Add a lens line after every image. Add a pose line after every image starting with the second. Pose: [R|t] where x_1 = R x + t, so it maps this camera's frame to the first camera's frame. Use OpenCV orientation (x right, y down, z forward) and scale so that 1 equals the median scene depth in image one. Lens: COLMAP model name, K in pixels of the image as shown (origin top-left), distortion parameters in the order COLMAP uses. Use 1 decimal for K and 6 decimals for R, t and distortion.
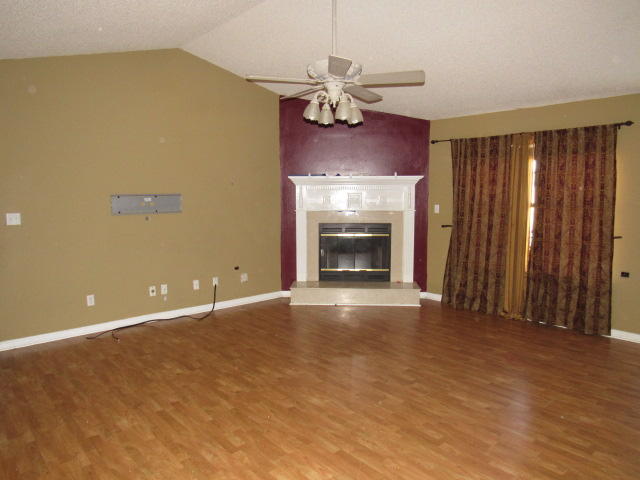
lens RADIAL K [[461.8, 0, 320.9], [0, 461.8, 241.9], [0, 0, 1]] dist [-0.032876, -0.000402]
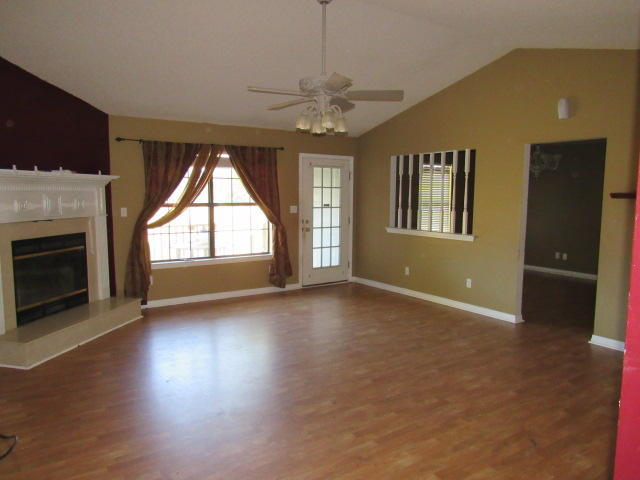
lens RADIAL K [[461.8, 0, 320.9], [0, 461.8, 241.9], [0, 0, 1]] dist [-0.032876, -0.000402]
pose [[0.128342, -0.104965, 0.986160, -0.773046], [0.105552, 0.990181, 0.091657, -0.069314], [-0.986097, 0.092328, 0.138161, 0.608284]]
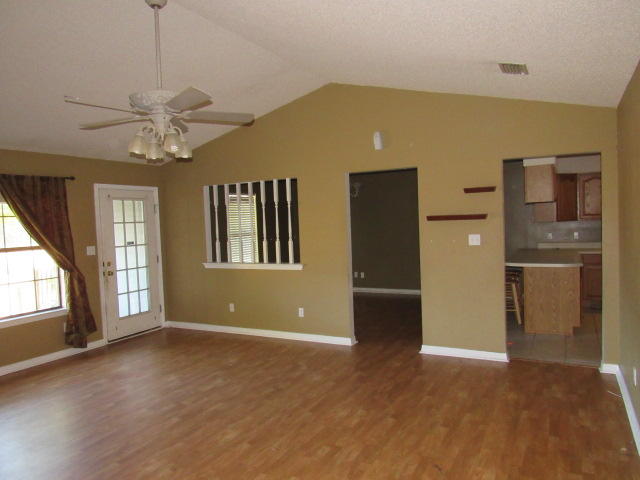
lens RADIAL K [[459.7, 0, 320.4], [0, 459.7, 238.6], [0, 0, 1]] dist [-0.022990, 0.001181]
pose [[-0.352385, -0.026346, 0.935484, -0.672644], [0.143651, 0.986235, 0.081887, -0.088991], [-0.924764, 0.163239, -0.343750, 0.732709]]
